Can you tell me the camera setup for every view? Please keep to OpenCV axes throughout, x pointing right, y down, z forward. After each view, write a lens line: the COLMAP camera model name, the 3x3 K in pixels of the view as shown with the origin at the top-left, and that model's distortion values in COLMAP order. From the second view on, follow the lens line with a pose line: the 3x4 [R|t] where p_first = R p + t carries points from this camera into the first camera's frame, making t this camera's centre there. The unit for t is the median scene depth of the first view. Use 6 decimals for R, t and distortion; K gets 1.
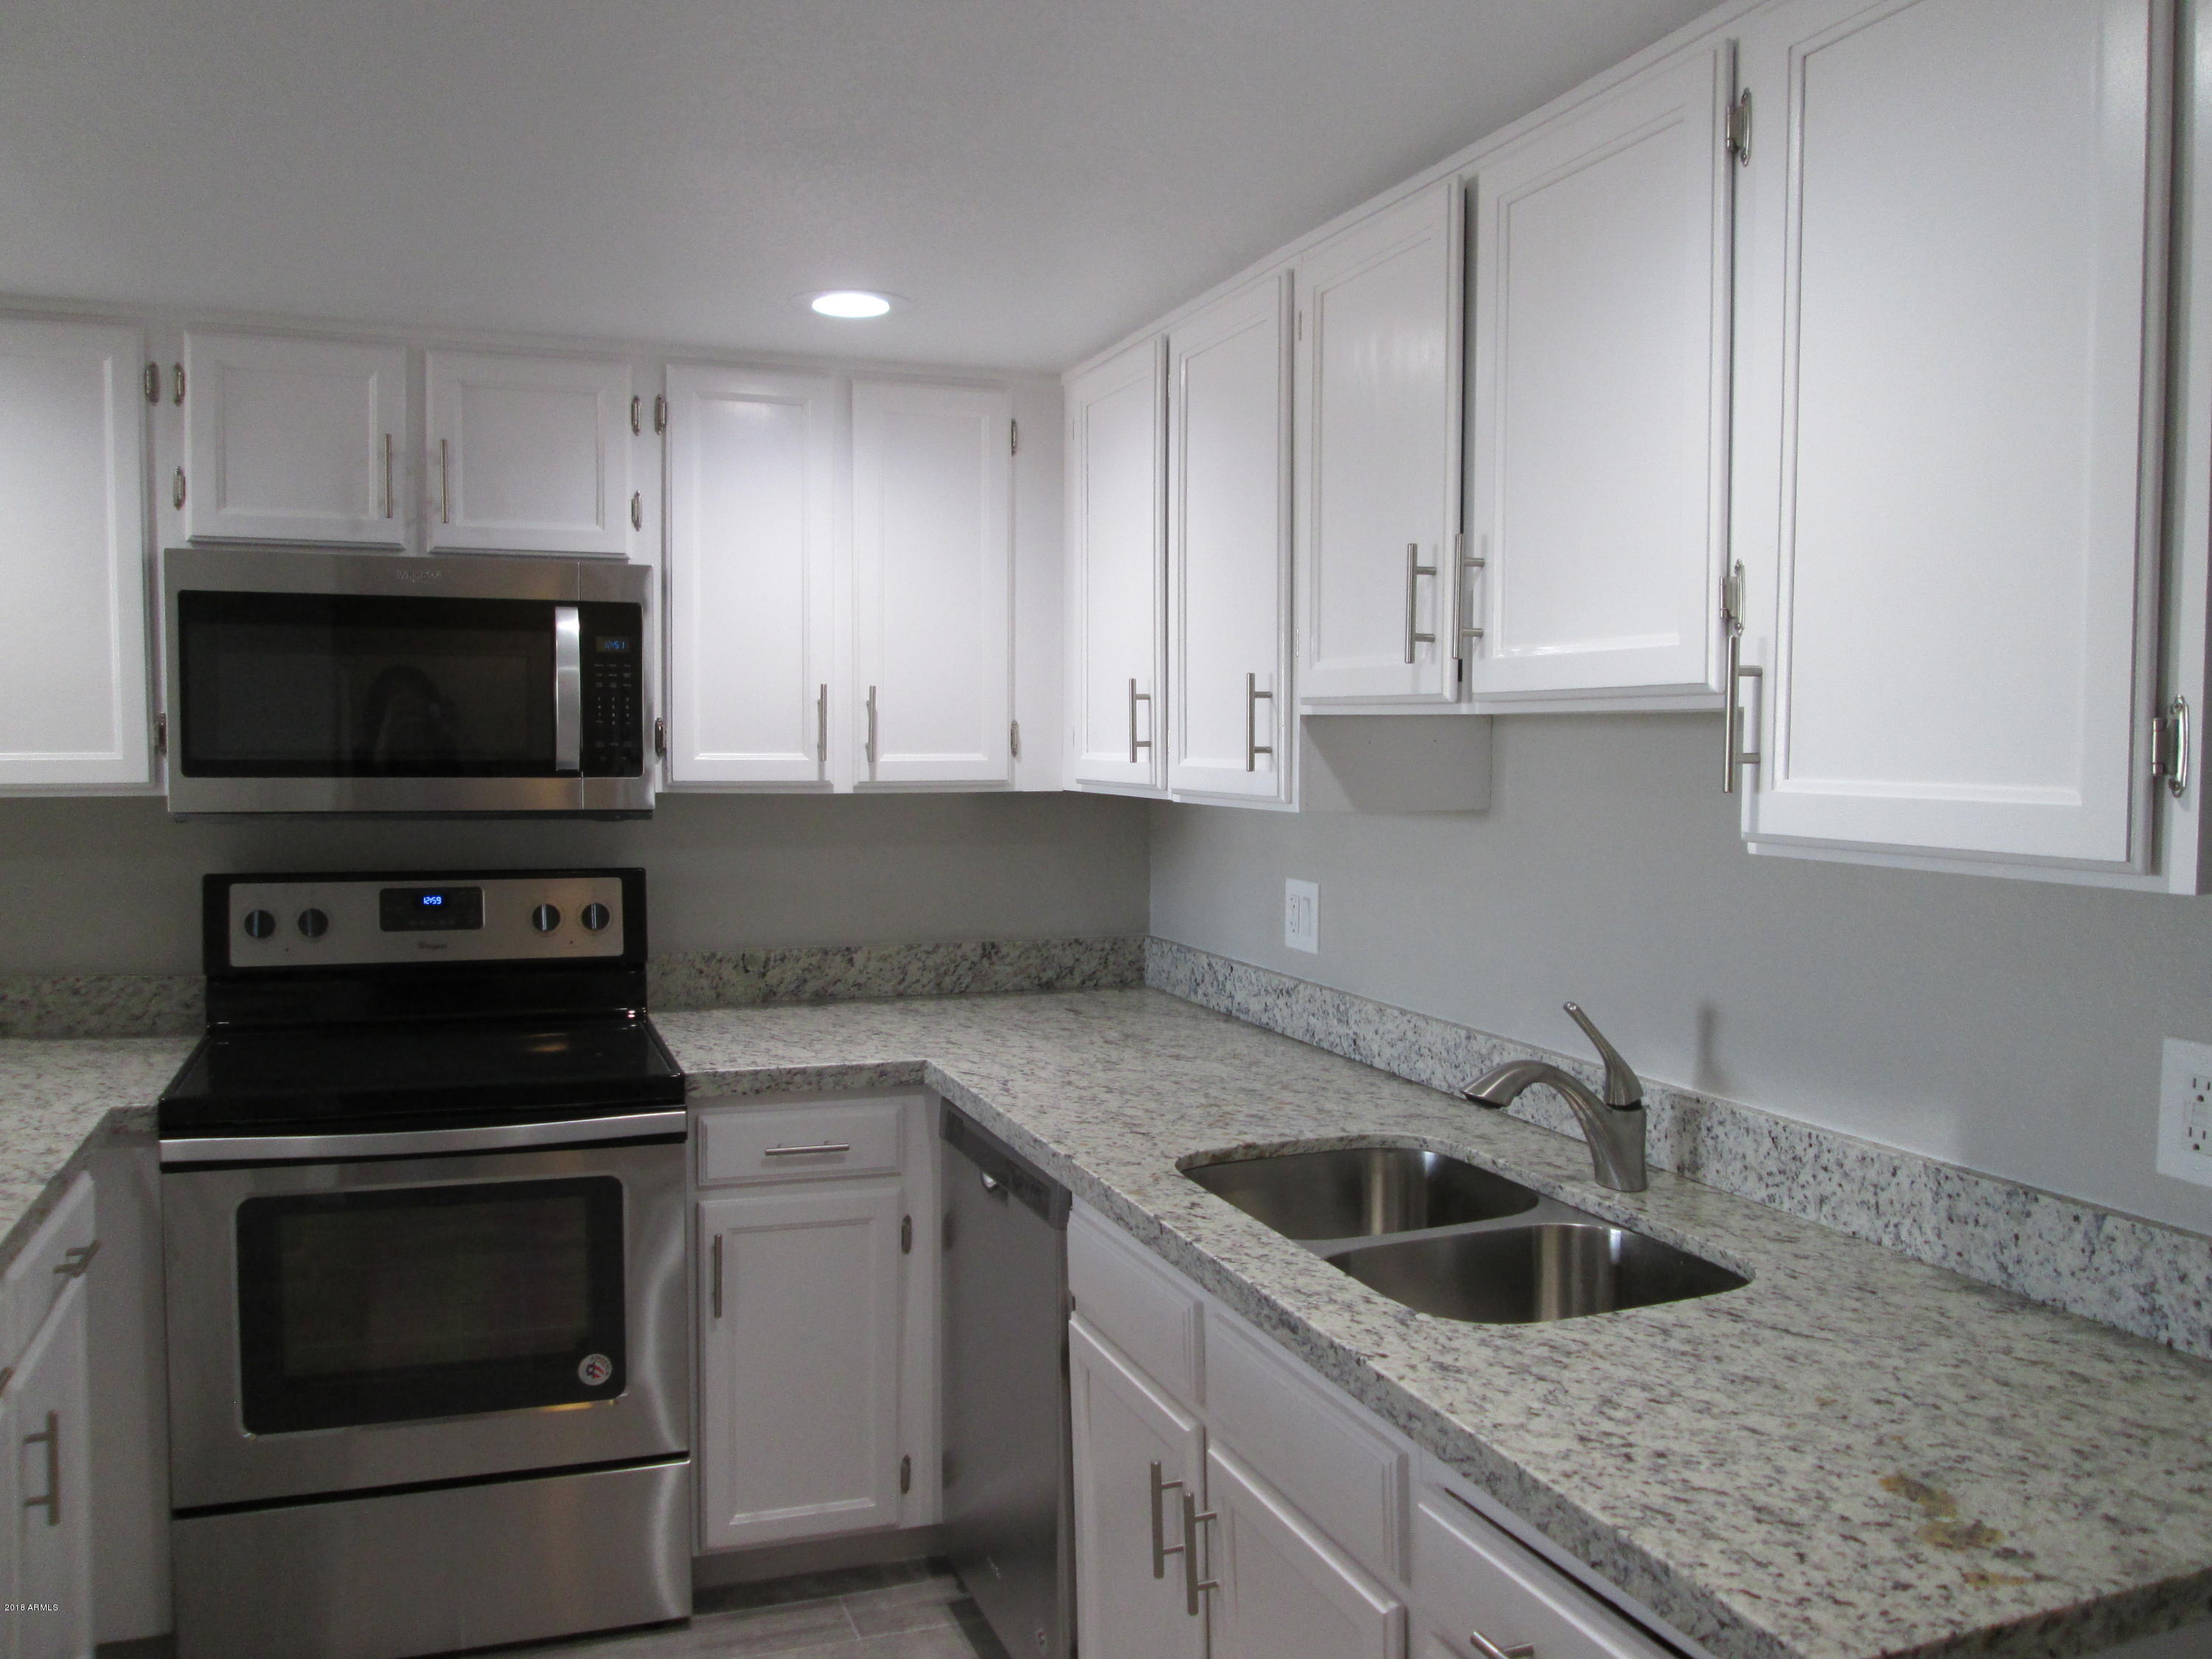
lens RADIAL K [[1810.3, 0, 1114.1], [0, 1810.3, 829.8], [0, 0, 1]] dist [-0.069161, 0.032512]
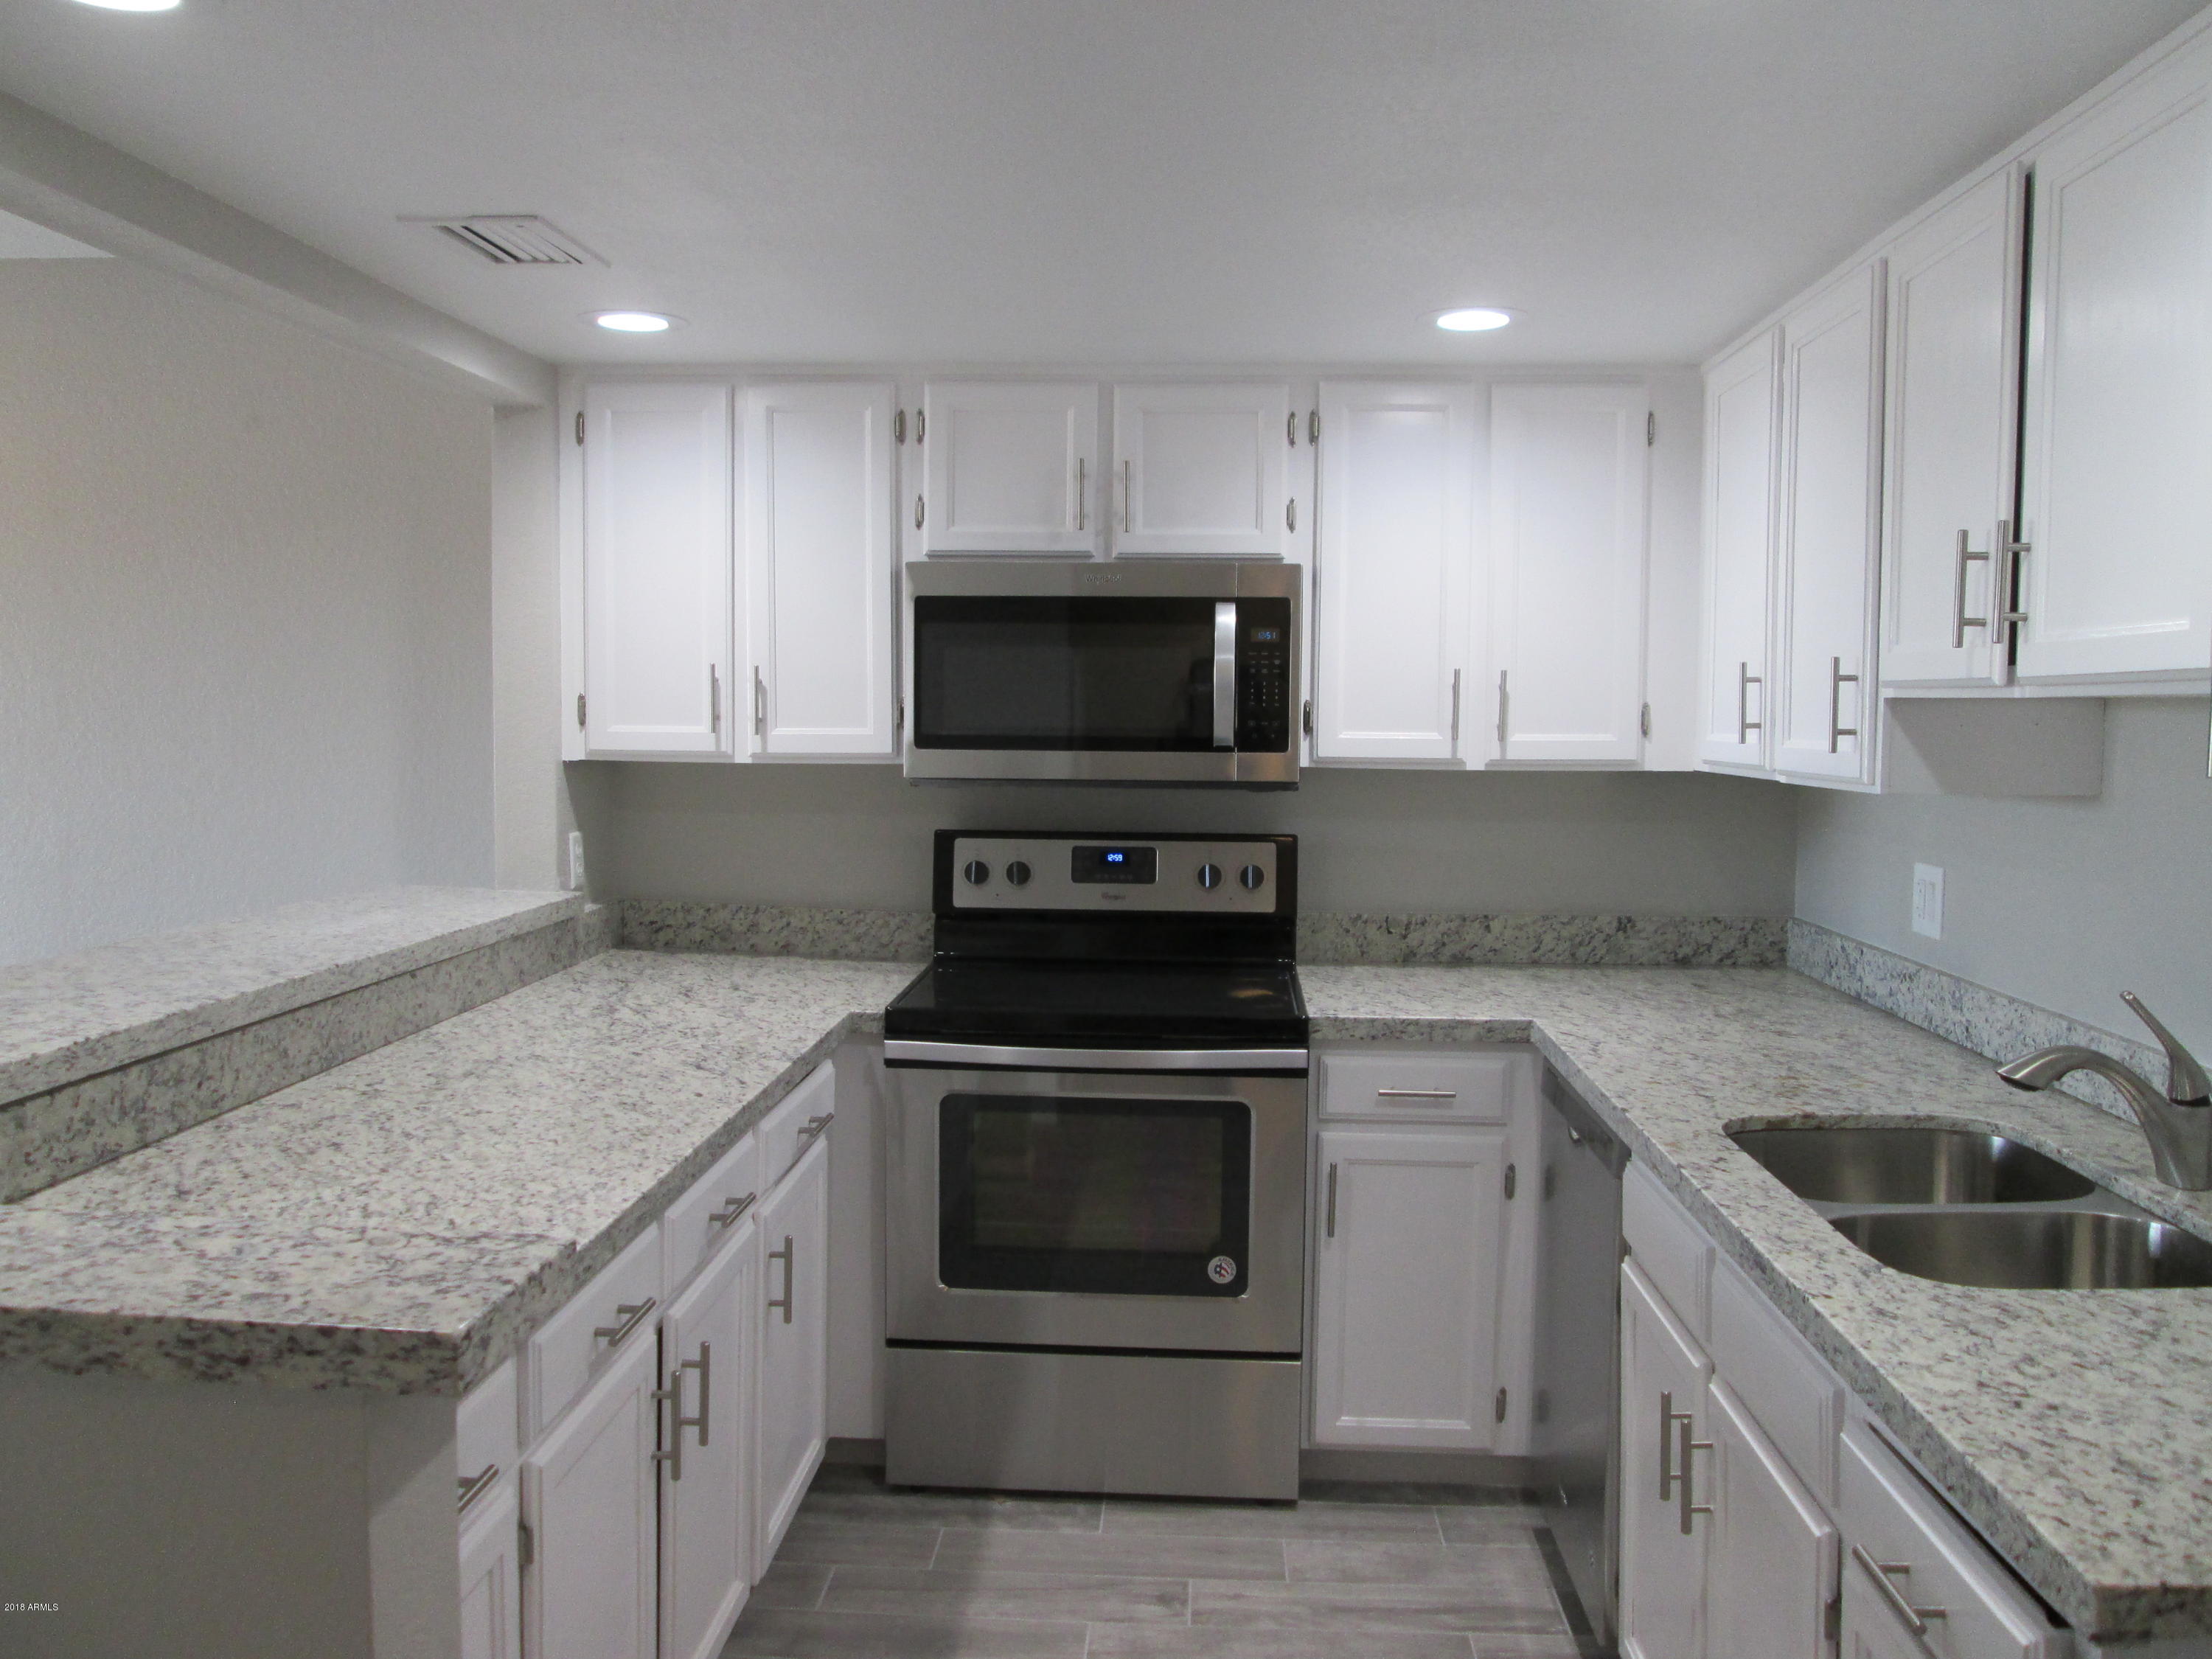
lens RADIAL K [[1803.8, 0, 1098.6], [0, 1803.8, 809.7], [0, 0, 1]] dist [-0.085361, 0.063647]
pose [[0.913173, 0.021962, -0.406980, 0.094801], [-0.021700, 0.999751, 0.005260, 0.003023], [0.406994, 0.004028, 0.913422, -0.078239]]
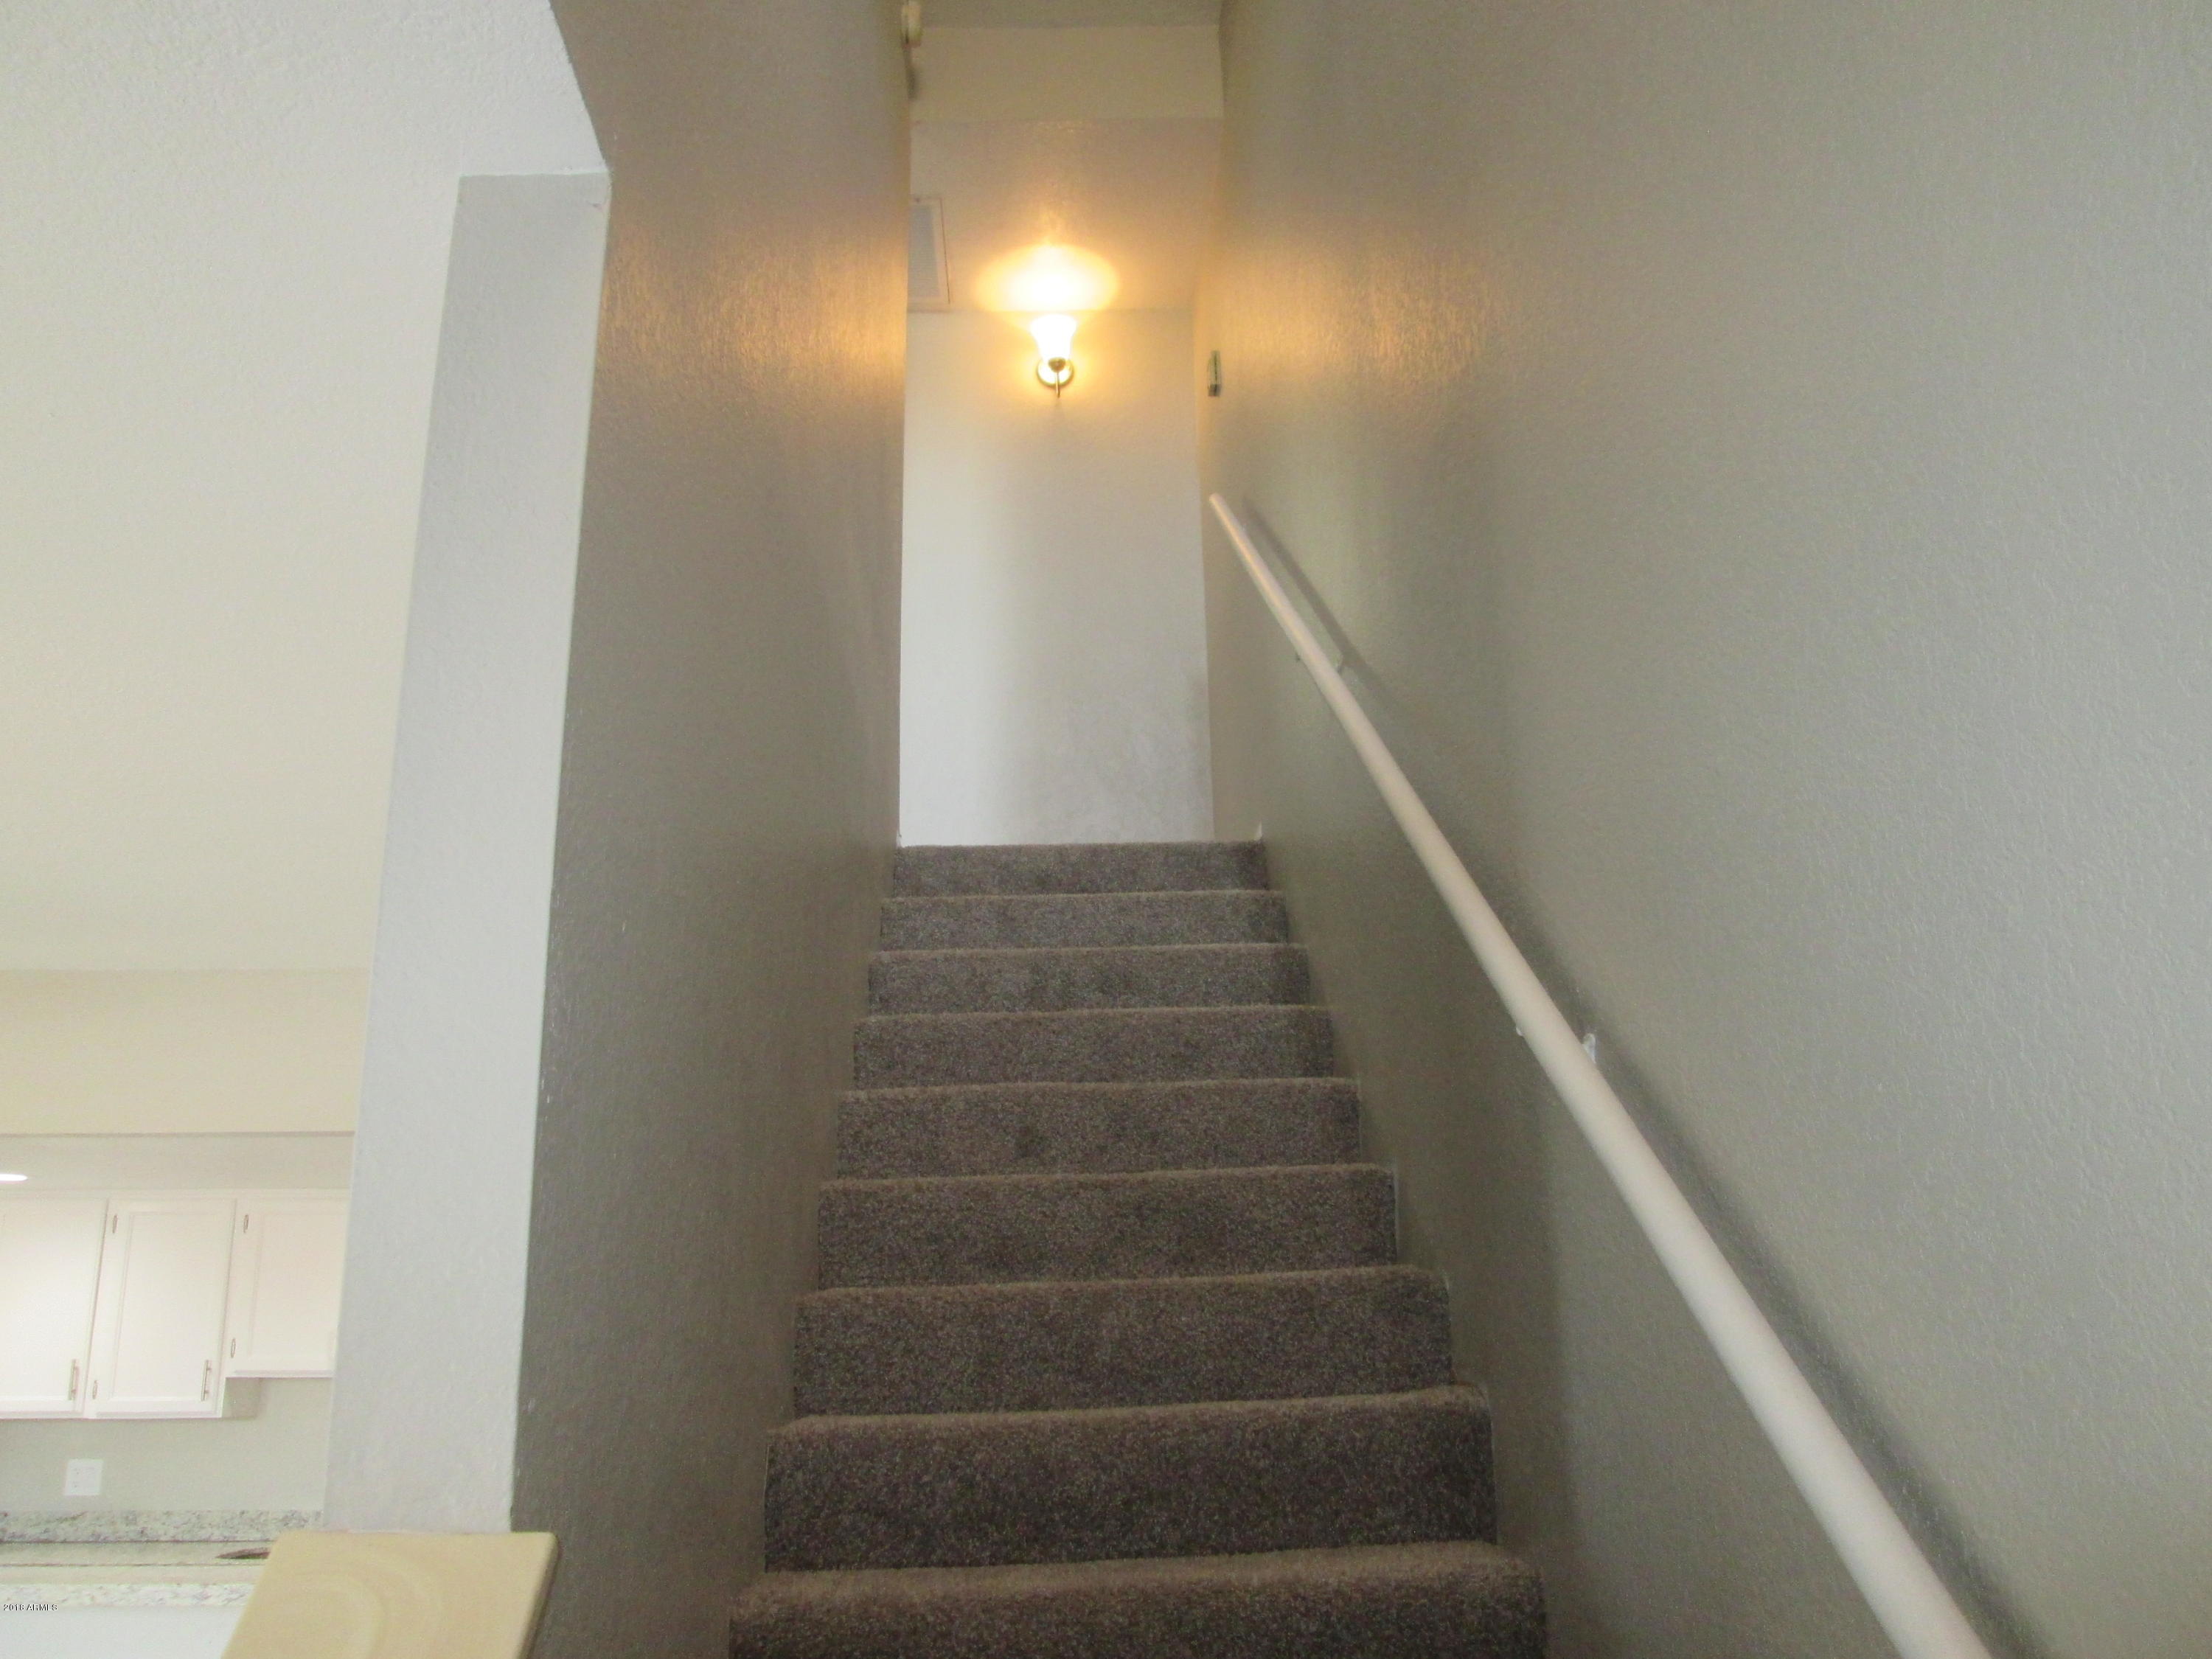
lens RADIAL K [[1810.3, 0, 1114.1], [0, 1810.3, 829.8], [0, 0, 1]] dist [-0.069161, 0.032512]
pose [[0.309046, 0.259646, 0.914918, -1.746897], [0.068339, 0.953461, -0.293669, 0.016426], [-0.948589, 0.153282, 0.276919, -0.864460]]
